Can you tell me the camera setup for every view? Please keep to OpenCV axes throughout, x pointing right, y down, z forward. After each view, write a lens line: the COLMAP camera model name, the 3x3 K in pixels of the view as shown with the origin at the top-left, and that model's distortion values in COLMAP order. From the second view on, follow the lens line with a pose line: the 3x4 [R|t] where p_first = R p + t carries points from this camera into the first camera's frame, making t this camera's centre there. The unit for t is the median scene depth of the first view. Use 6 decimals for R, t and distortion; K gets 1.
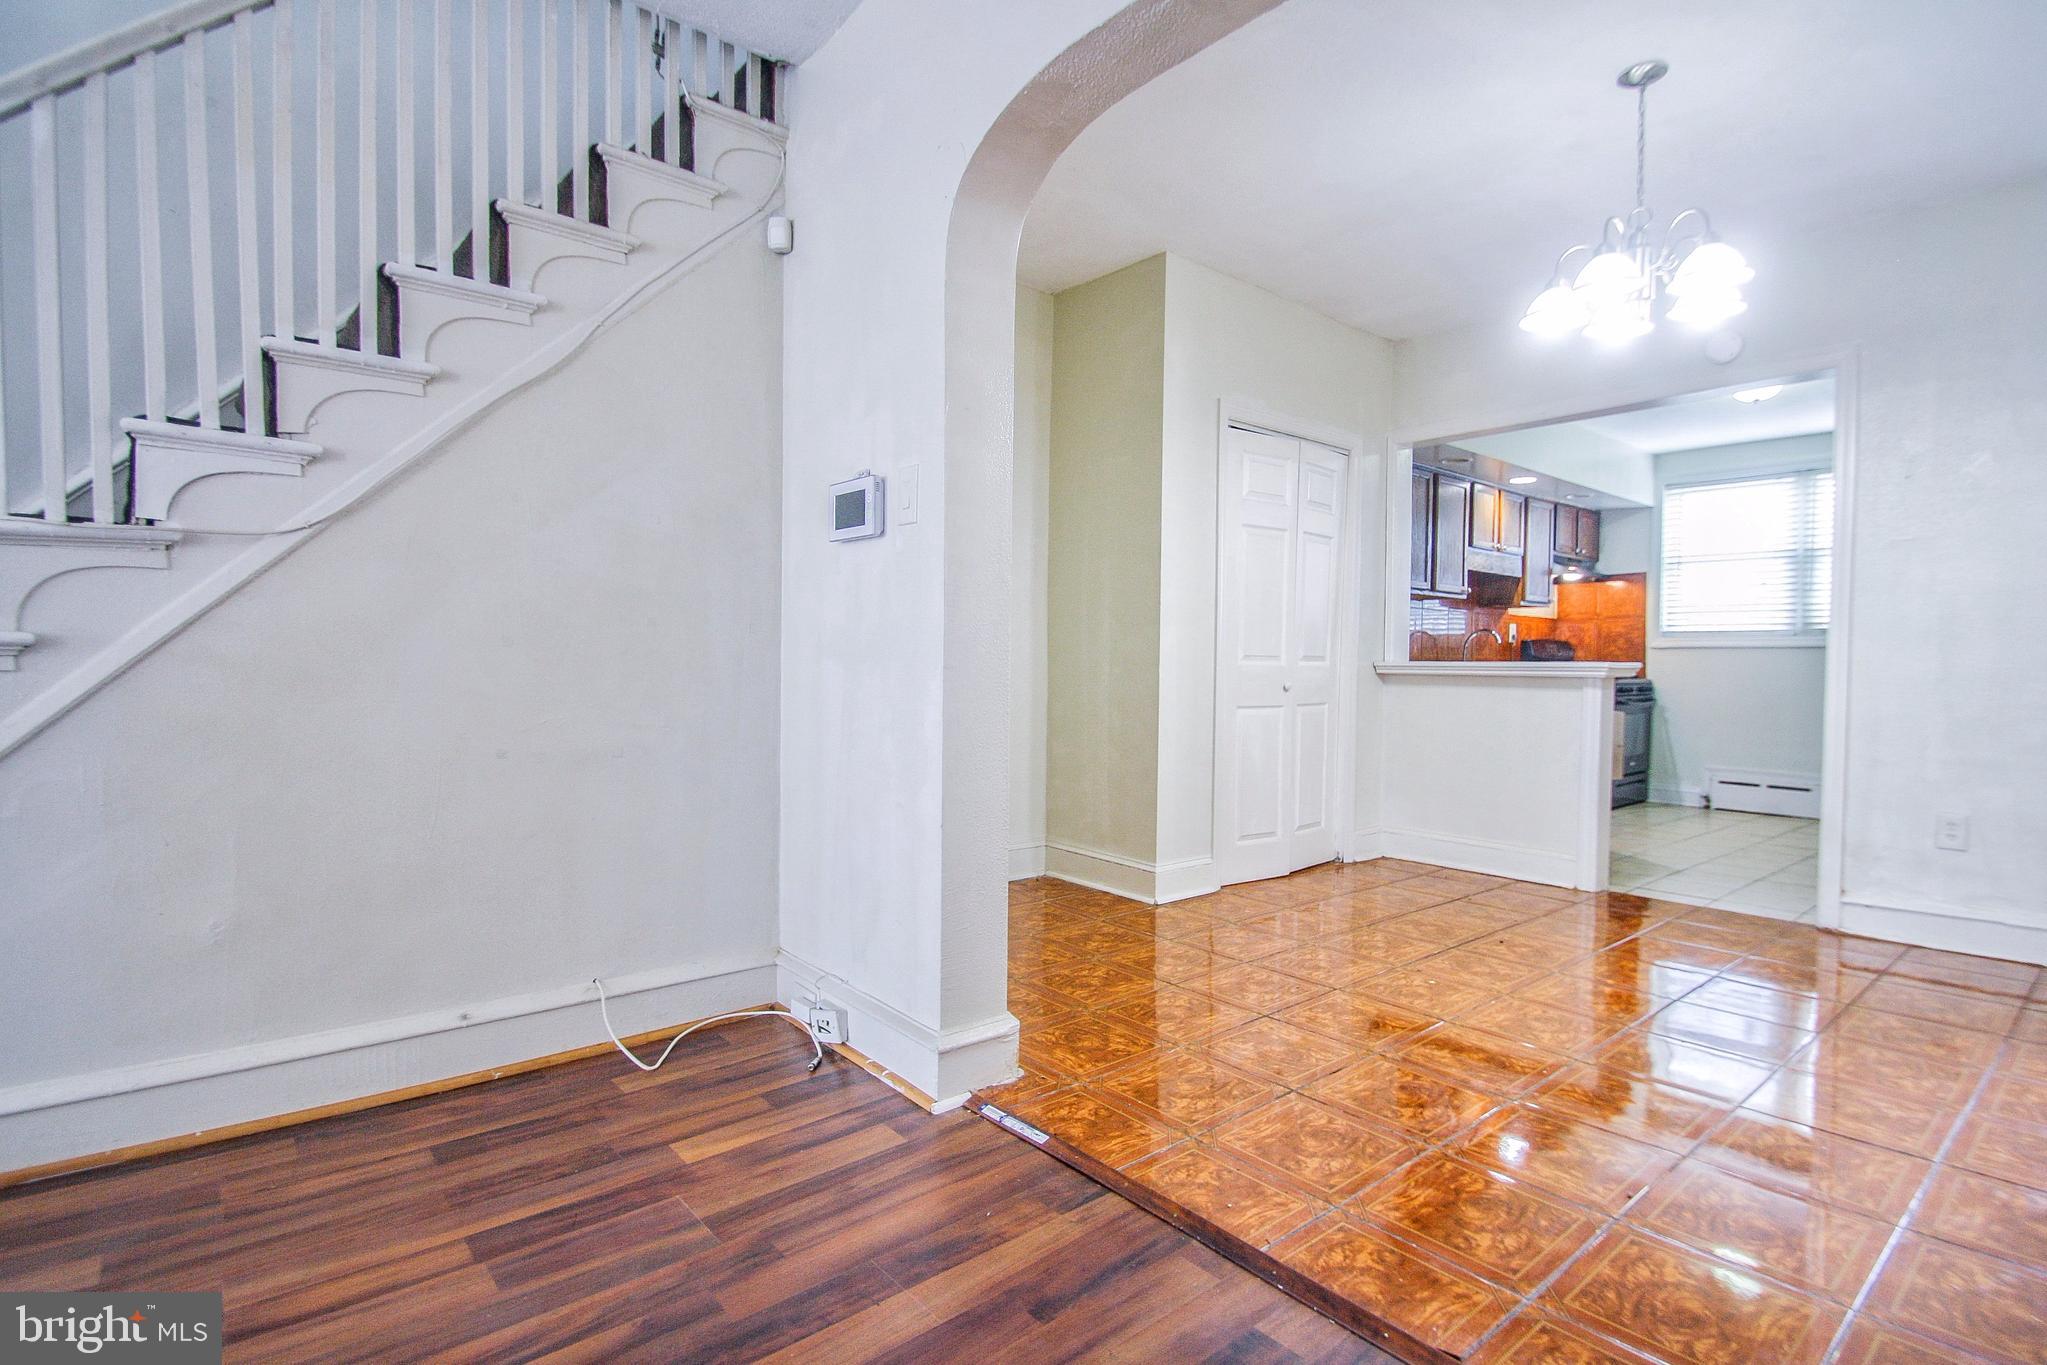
lens RADIAL K [[1032.0, 0, 1060.6], [0, 1032.0, 687.6], [0, 0, 1]] dist [0.014571, -0.022075]
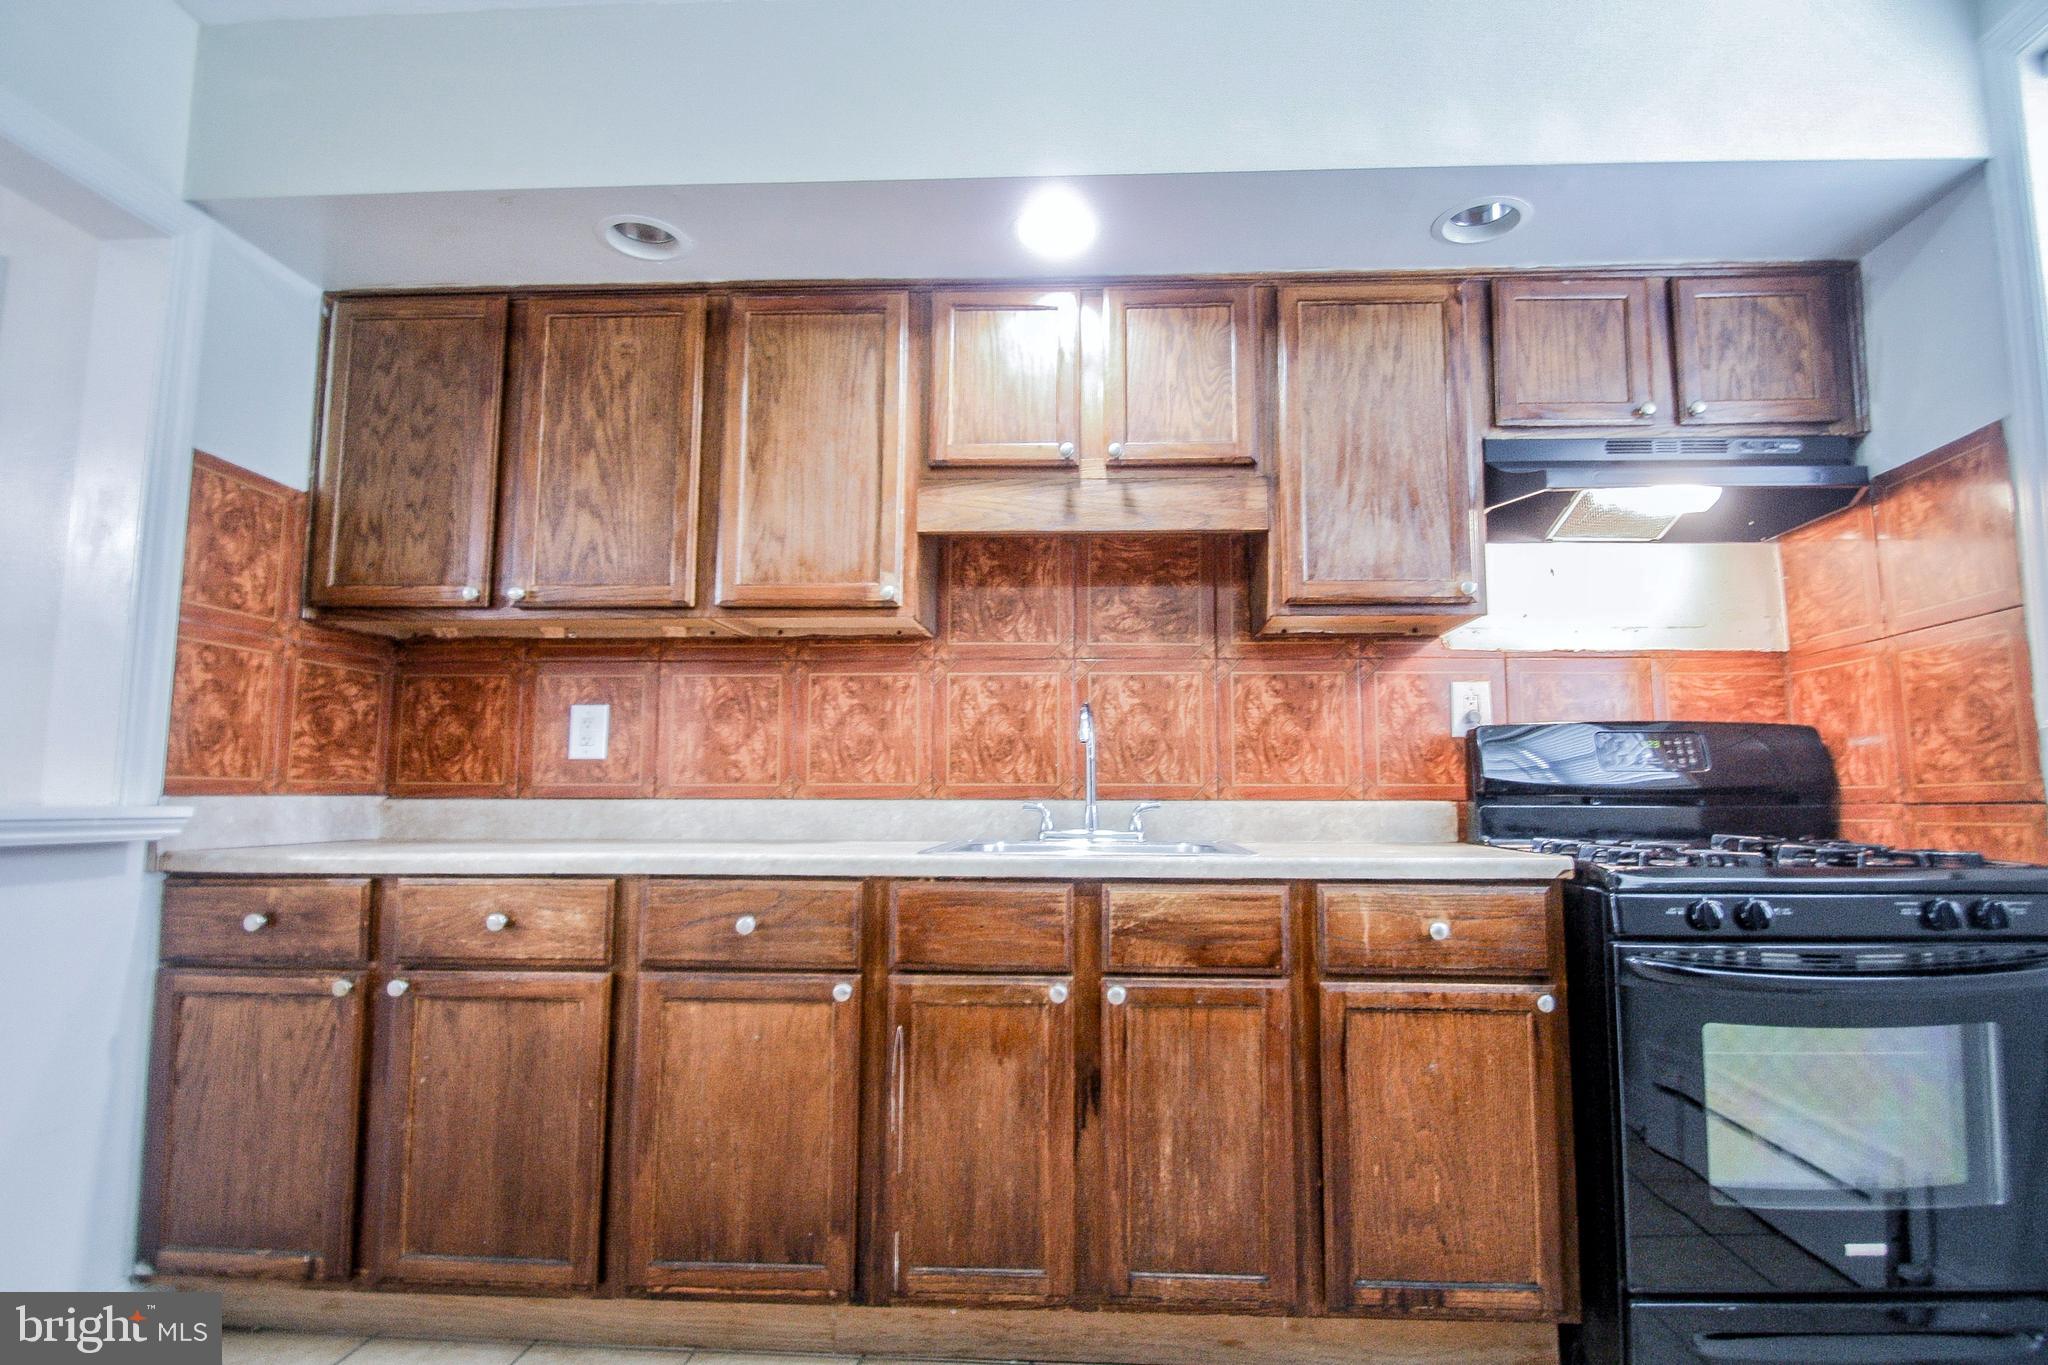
lens RADIAL K [[1032.5, 0, 1061.1], [0, 1032.5, 687.6], [0, 0, 1]] dist [0.014571, -0.022075]
pose [[0.714680, -0.082265, -0.694597, 0.648698], [-0.009992, 0.991757, -0.127740, -0.018896], [0.699380, 0.098234, 0.707967, 0.774513]]
